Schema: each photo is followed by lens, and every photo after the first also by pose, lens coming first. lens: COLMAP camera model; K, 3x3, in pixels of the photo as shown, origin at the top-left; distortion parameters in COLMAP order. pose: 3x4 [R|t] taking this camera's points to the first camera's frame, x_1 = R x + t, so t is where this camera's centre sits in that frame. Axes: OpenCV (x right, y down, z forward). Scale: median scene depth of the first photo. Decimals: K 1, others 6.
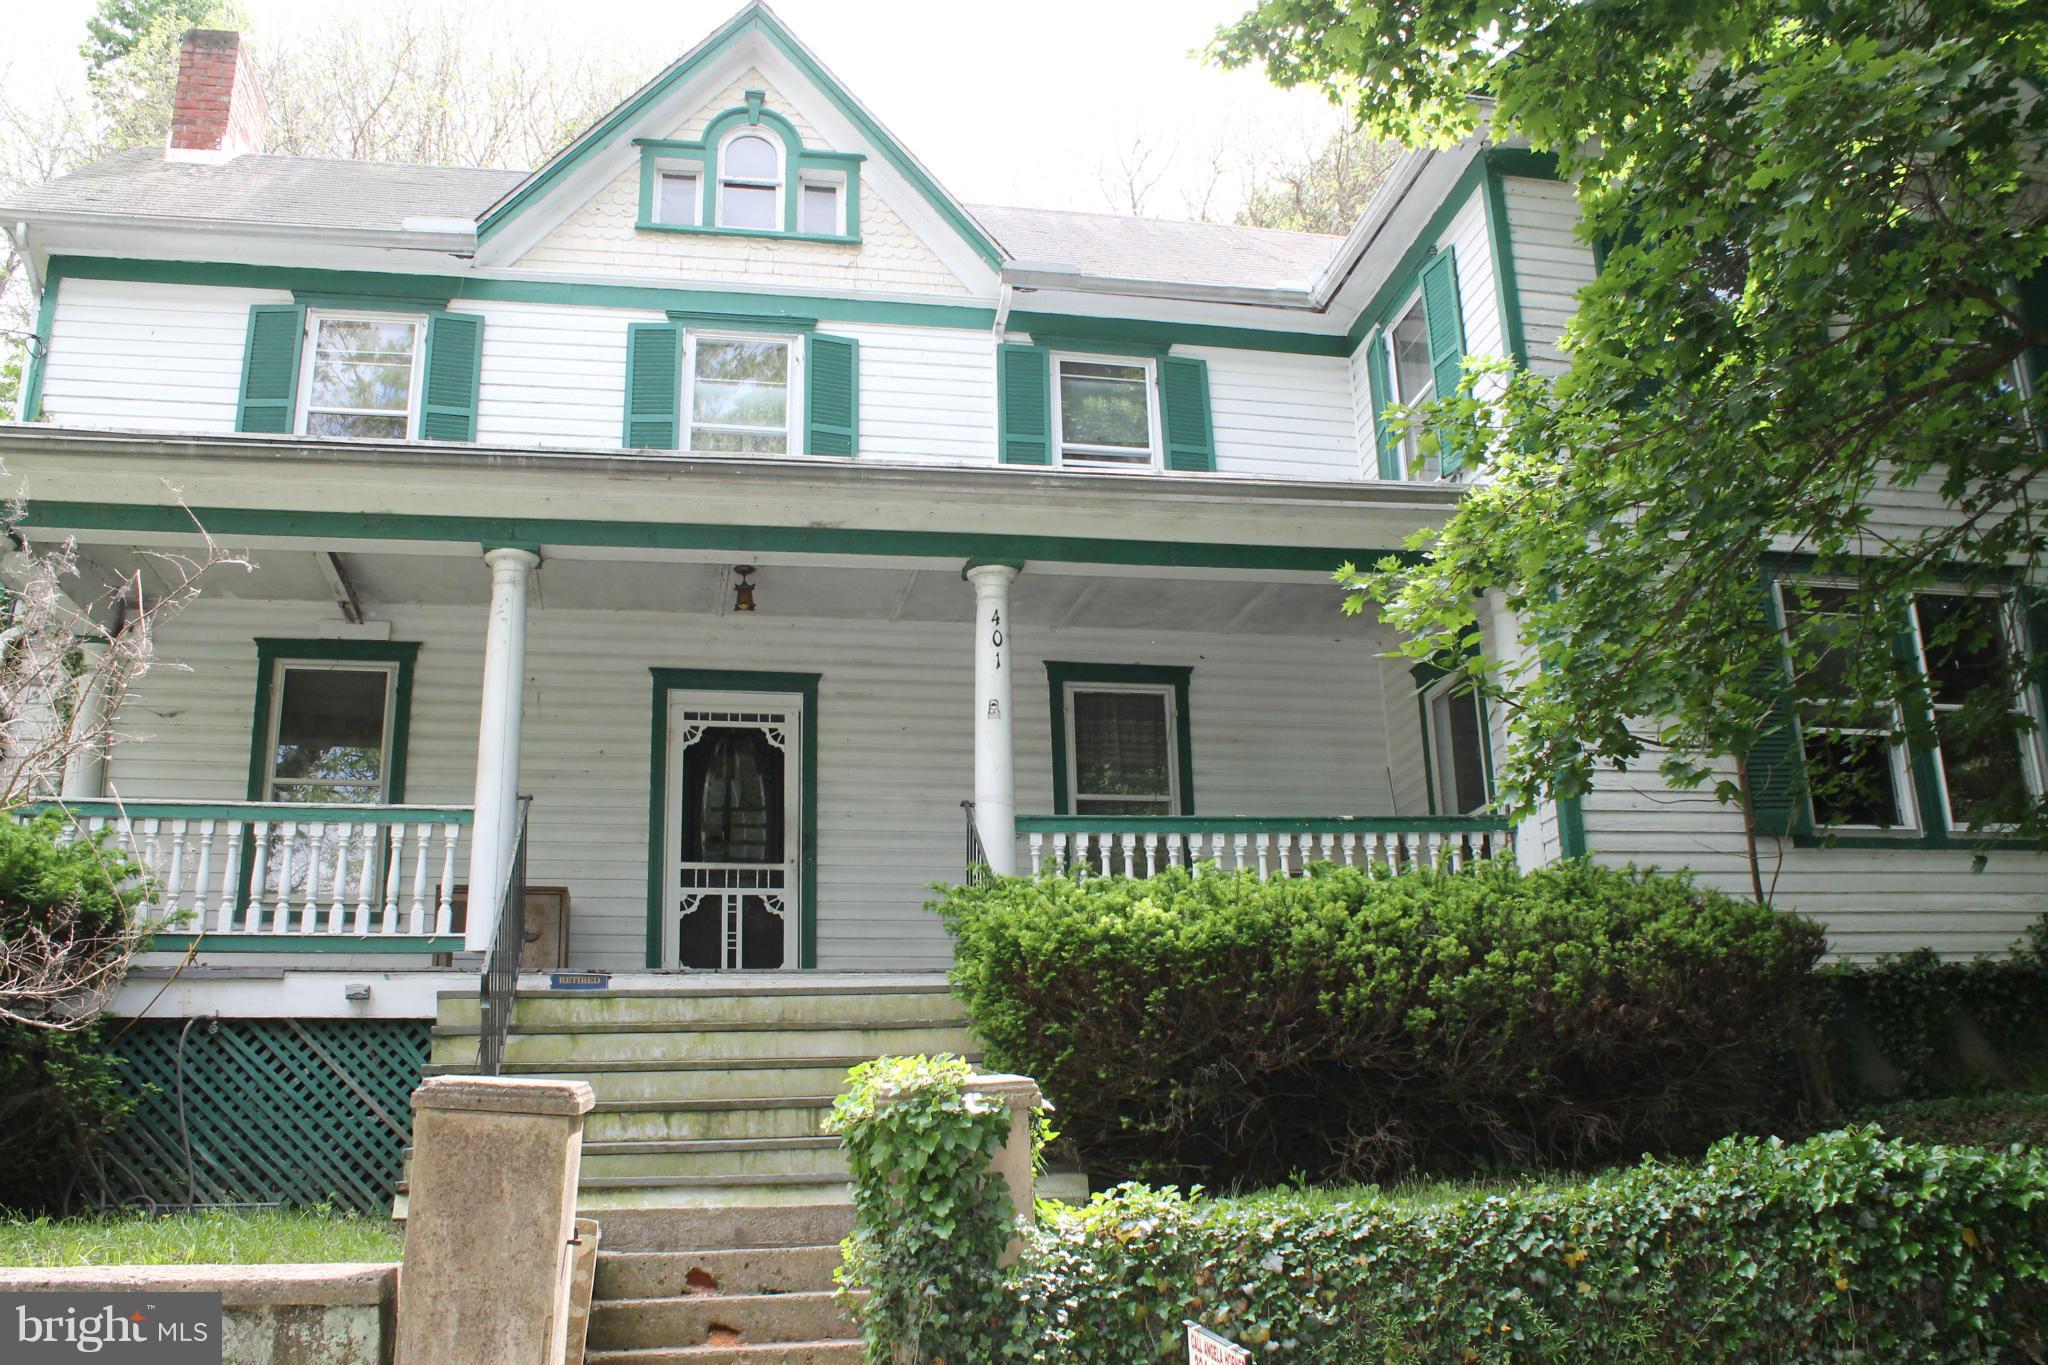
lens RADIAL K [[1834.7, 0, 1024.0], [0, 1834.7, 682.5], [0, 0, 1]] dist [-0.153122, 0.146049]
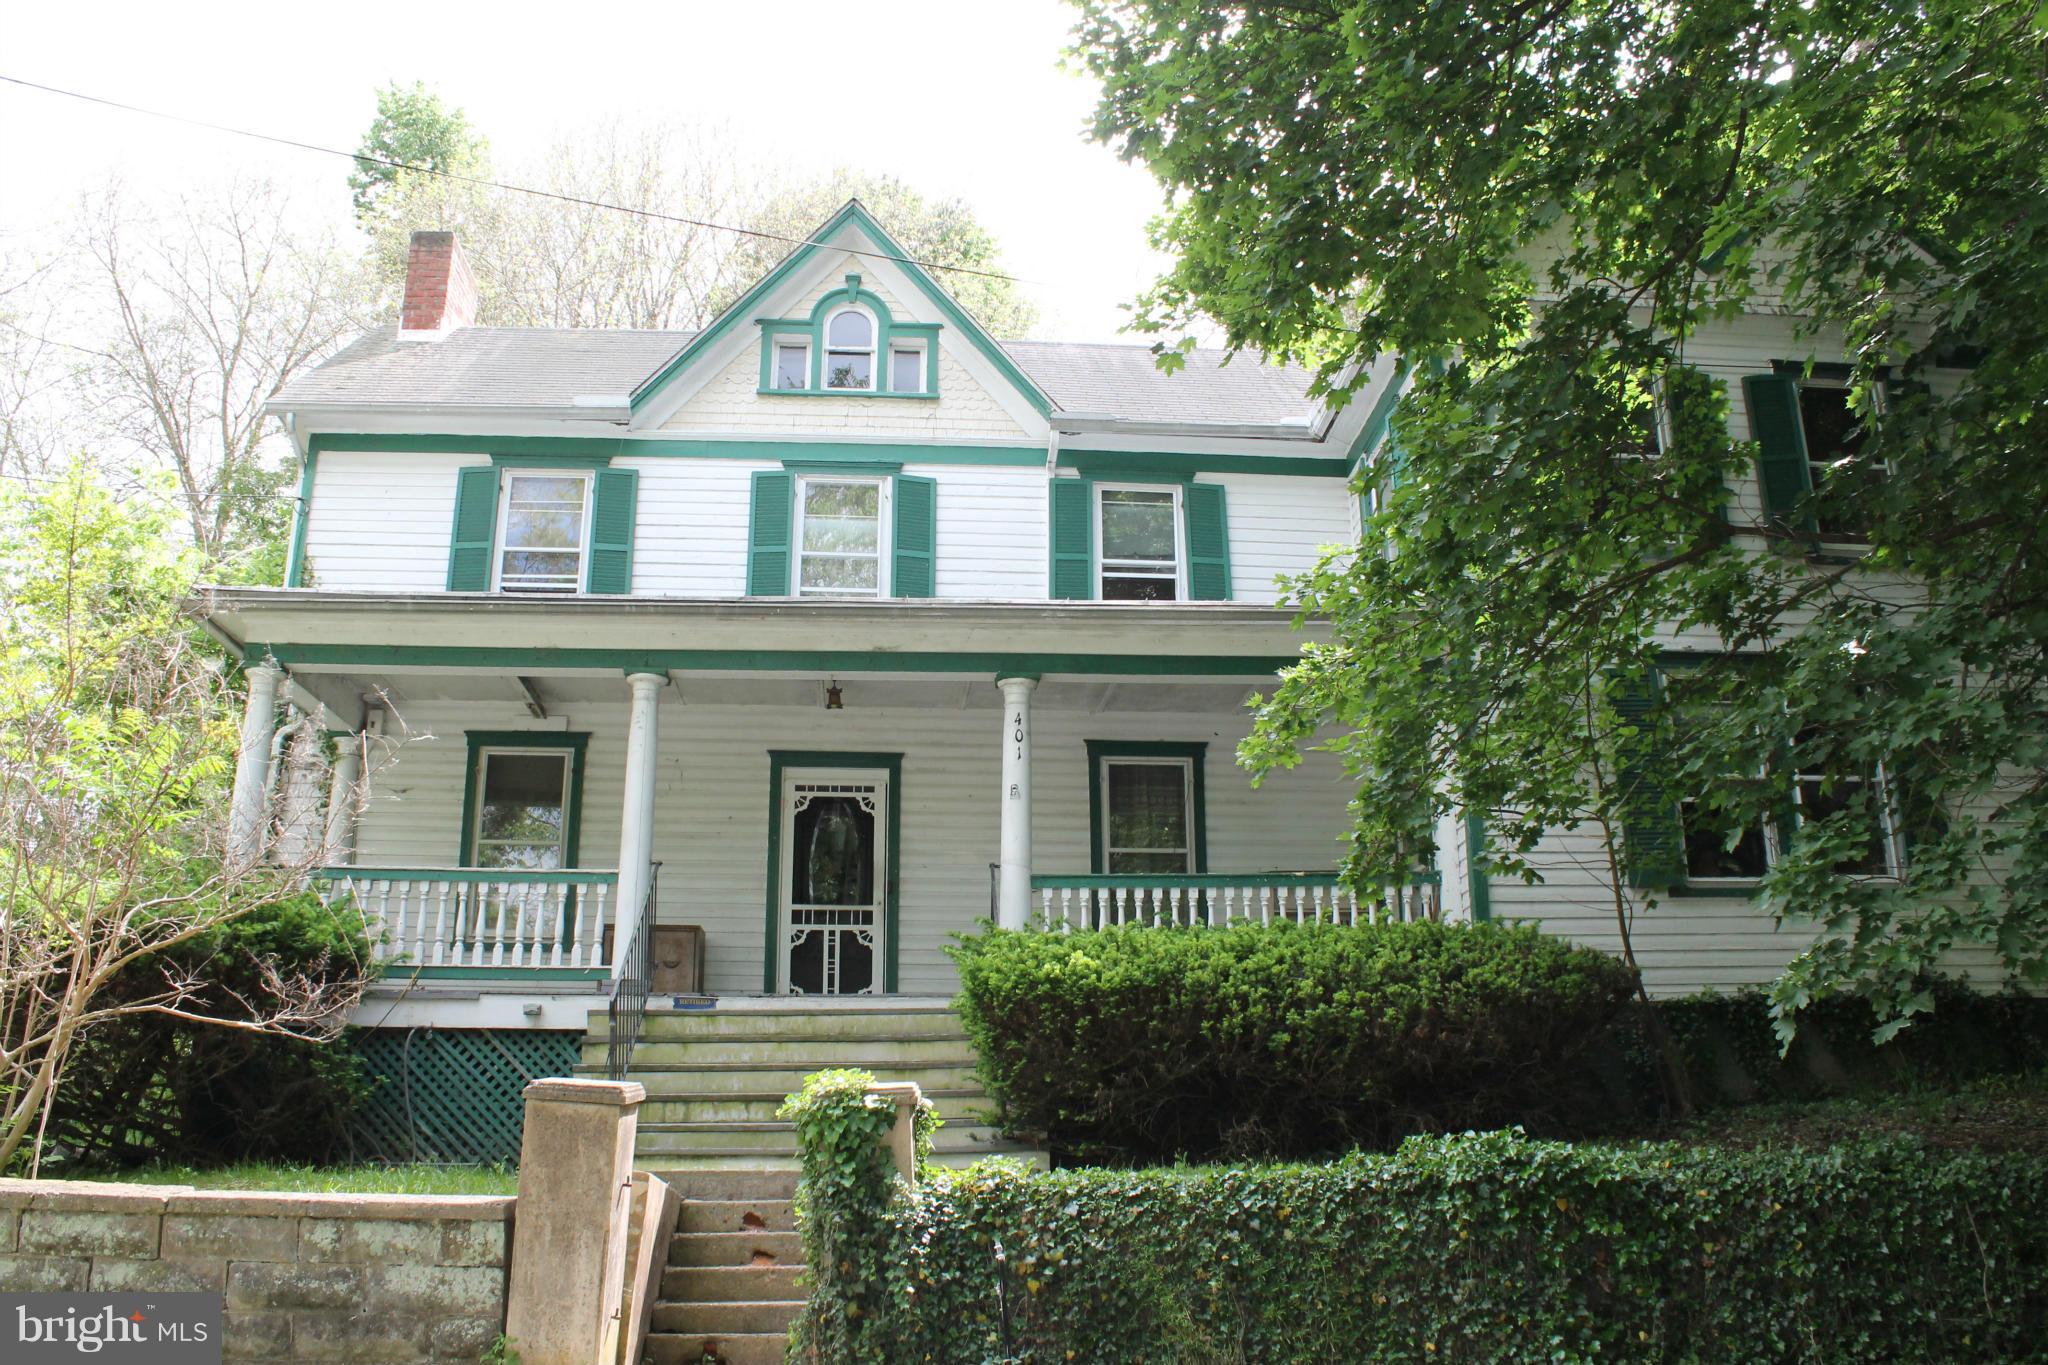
lens RADIAL K [[1744.6, 0, 1024.0], [0, 1744.6, 682.5], [0, 0, 1]] dist [-0.172363, 0.164569]
pose [[0.993614, -0.012838, -0.112101, 0.141243], [0.012322, 0.999910, -0.005297, -0.061108], [0.112159, 0.003882, 0.993683, -0.236075]]
